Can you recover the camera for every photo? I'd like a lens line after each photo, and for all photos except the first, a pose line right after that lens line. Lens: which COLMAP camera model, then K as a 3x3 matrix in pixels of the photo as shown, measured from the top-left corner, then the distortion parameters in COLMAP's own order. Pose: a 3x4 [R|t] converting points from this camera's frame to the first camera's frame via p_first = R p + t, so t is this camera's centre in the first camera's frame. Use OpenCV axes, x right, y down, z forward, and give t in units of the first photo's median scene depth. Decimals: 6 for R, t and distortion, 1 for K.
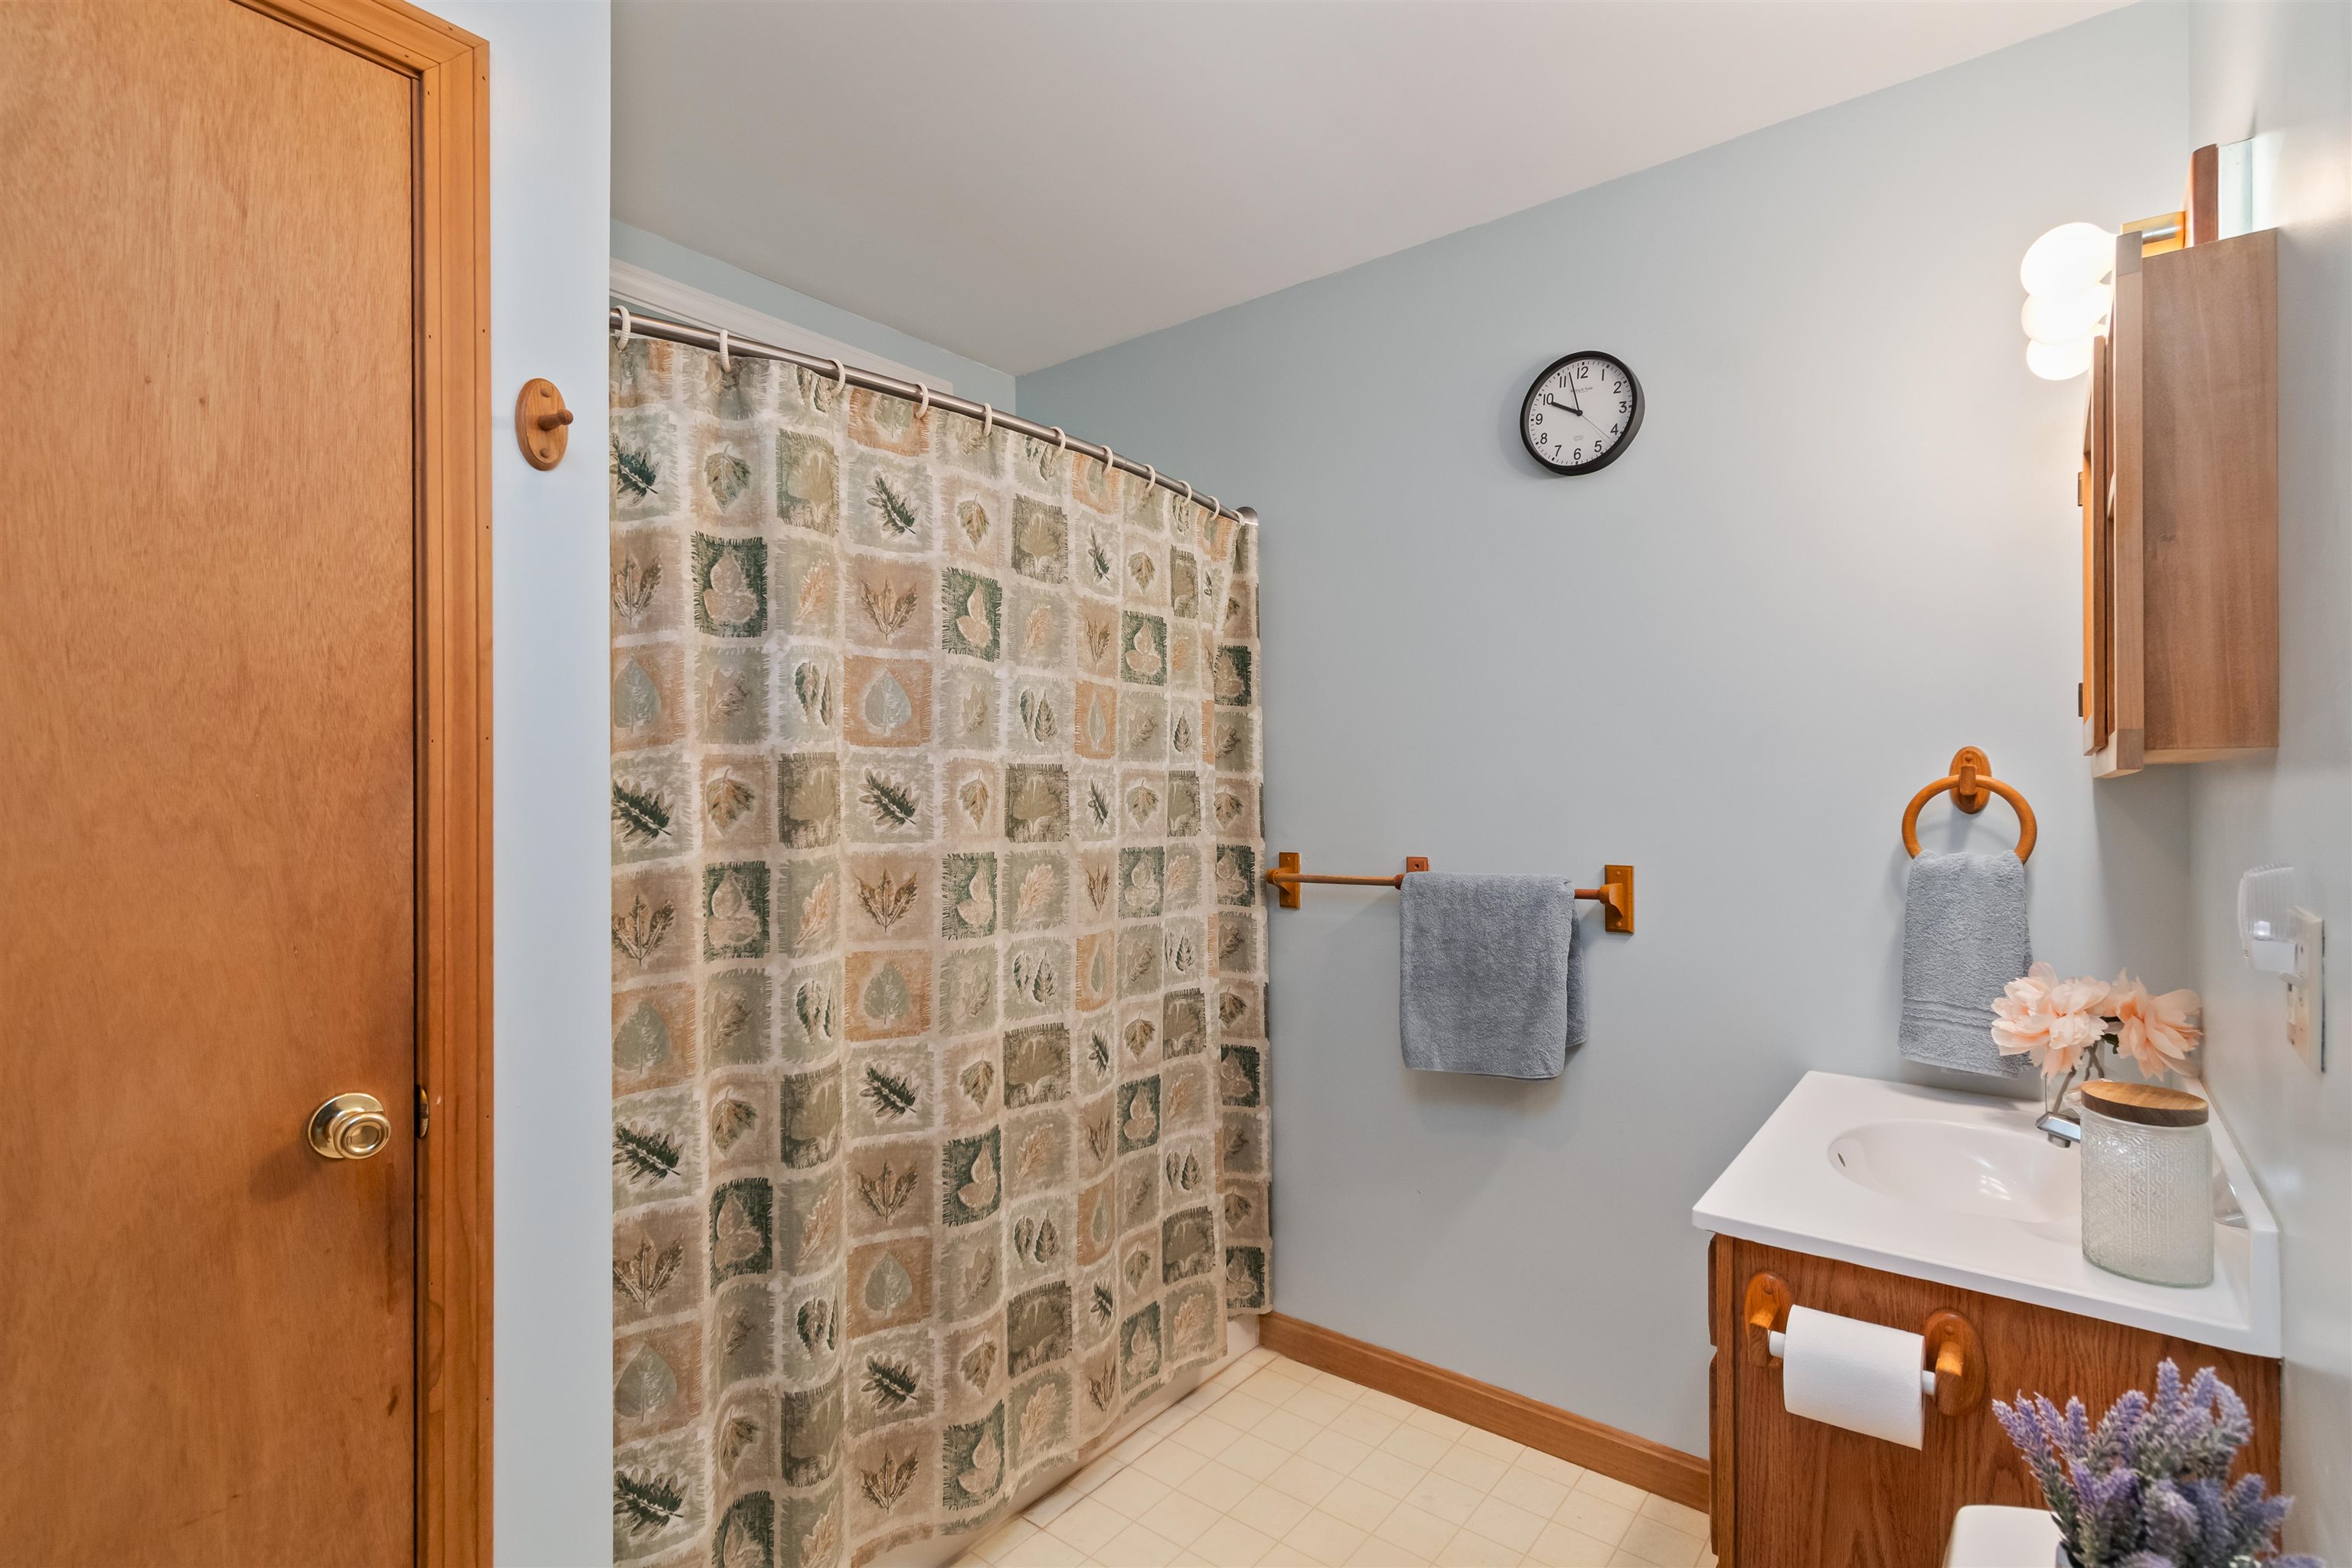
lens RADIAL K [[1061.2, 0, 1180.6], [0, 1061.2, 798.5], [0, 0, 1]] dist [0.000864, -0.000013]
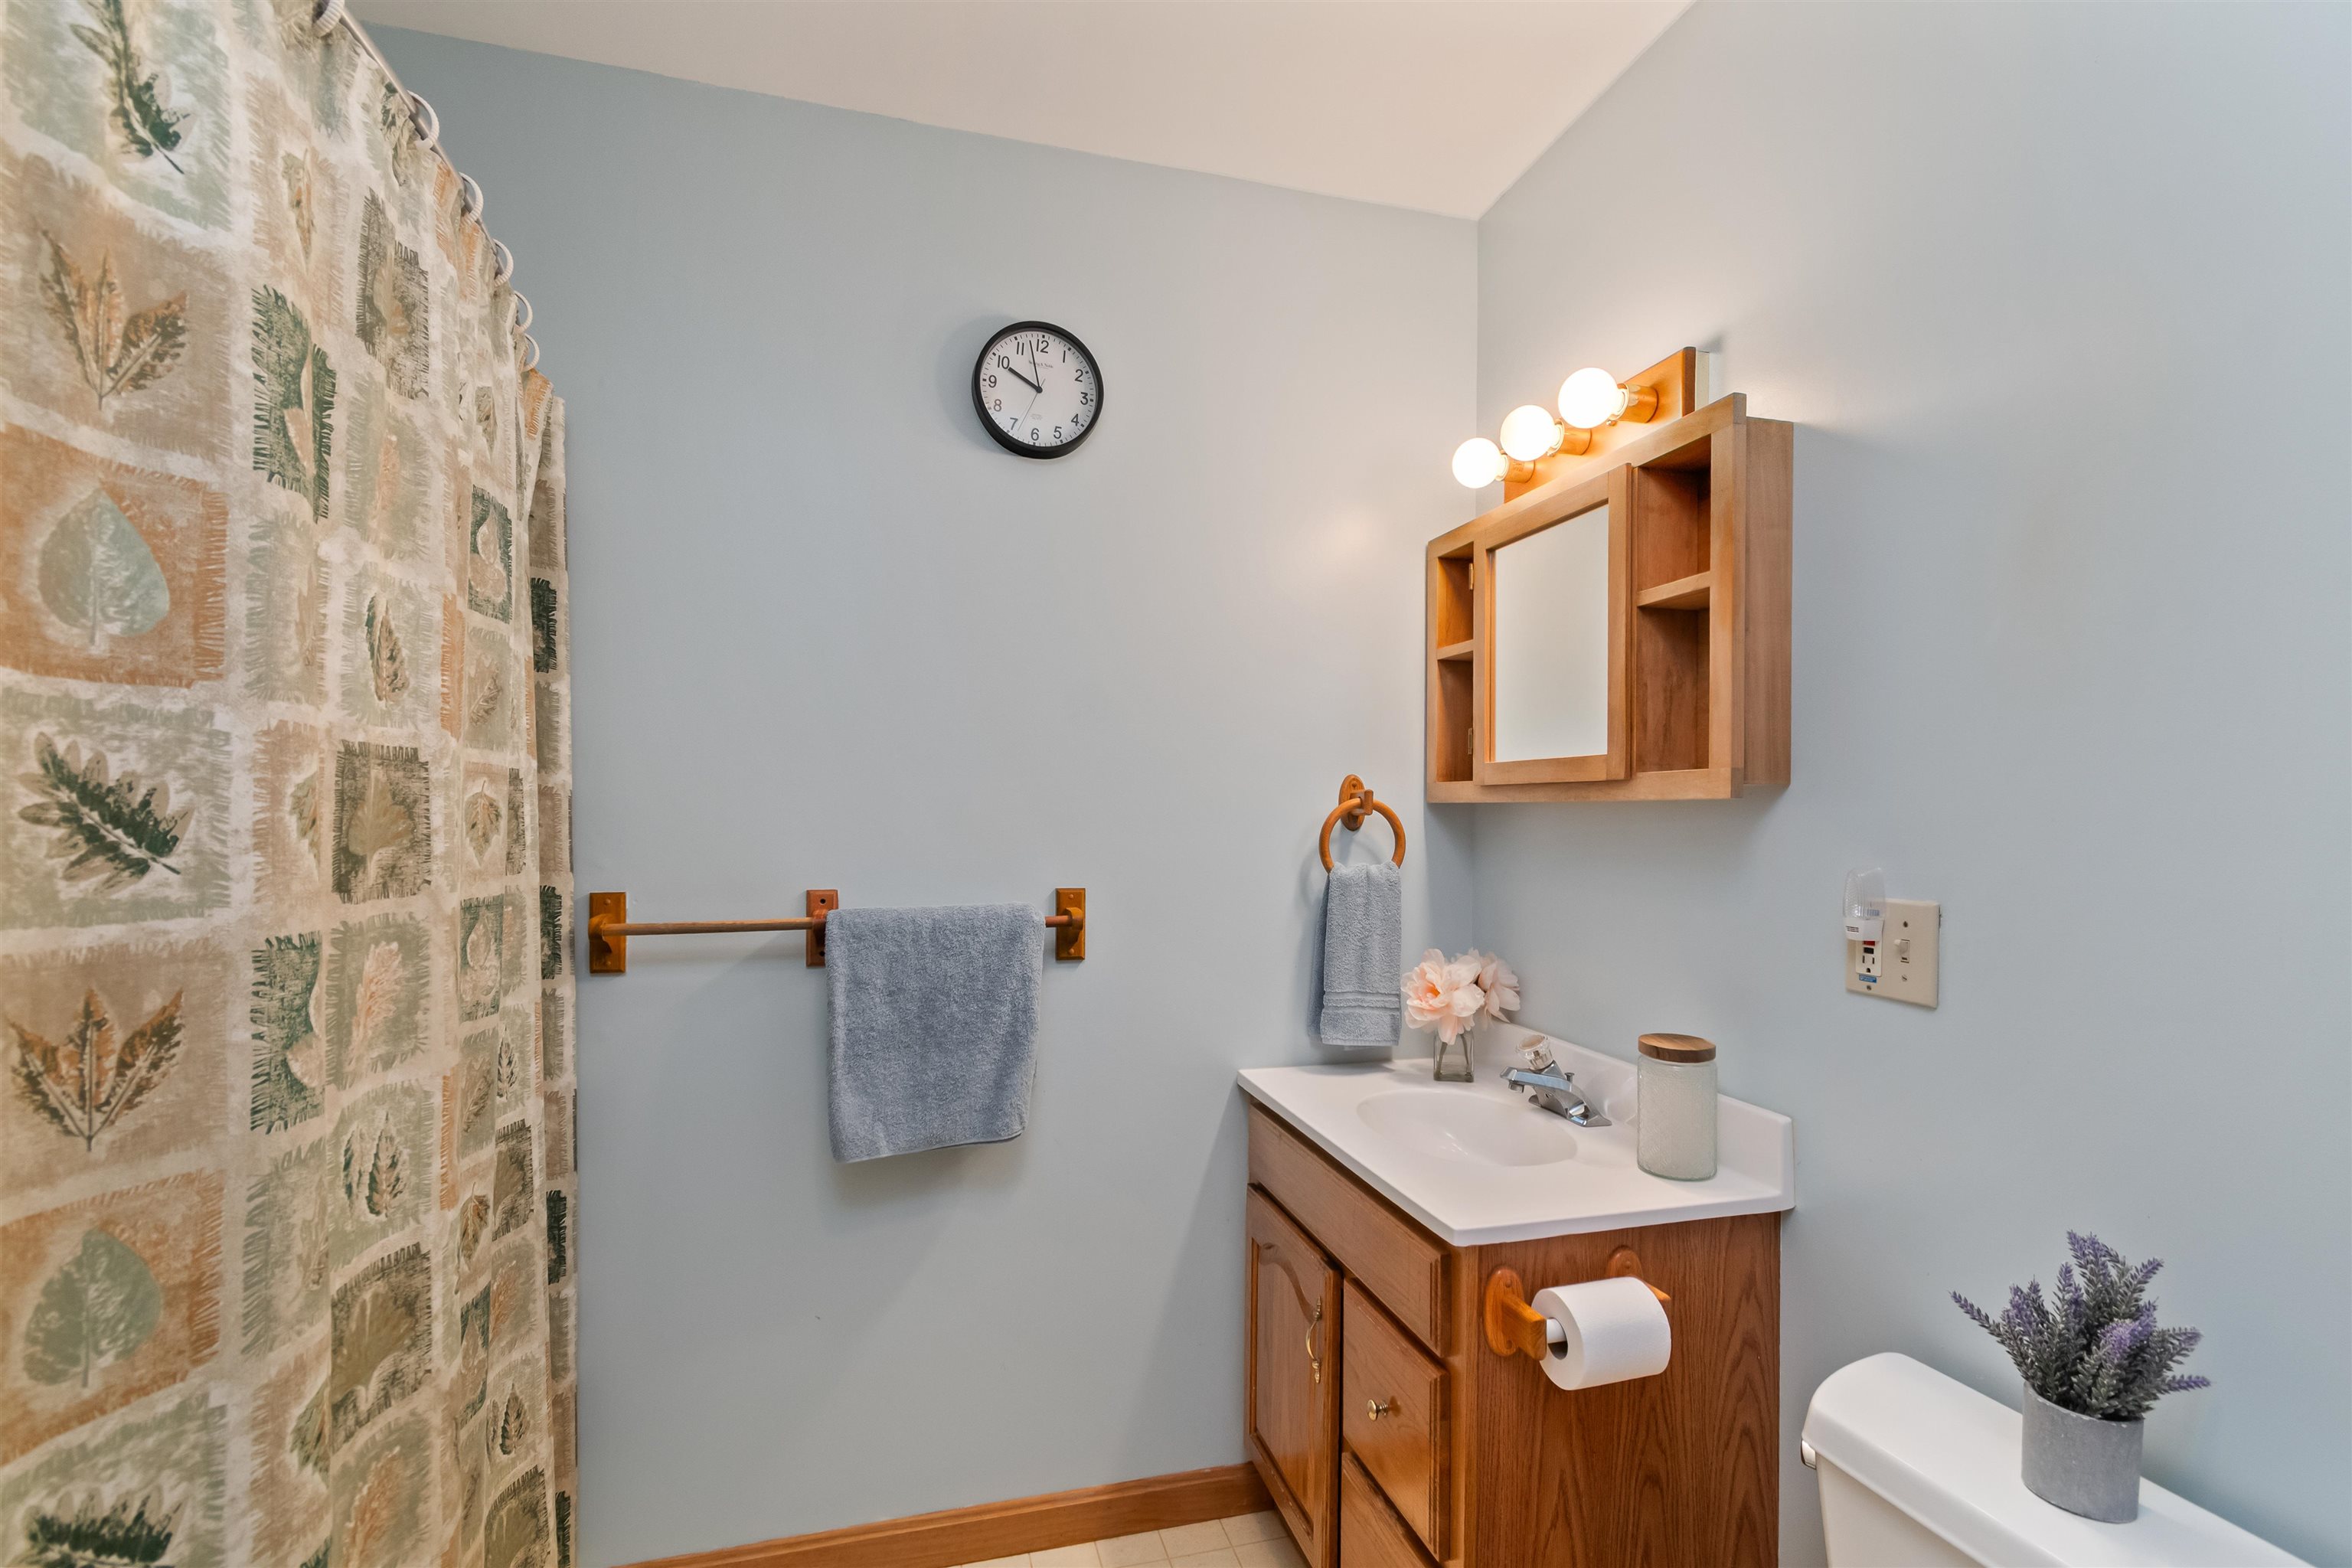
lens RADIAL K [[1079.6, 0, 1178.0], [0, 1079.6, 817.8], [0, 0, 1]] dist [0.003040, 0.001197]
pose [[0.599573, 0.002635, 0.800316, -0.347942], [-0.006050, 0.999981, 0.001240, -0.000762], [-0.800297, -0.005586, 0.599578, 0.424647]]
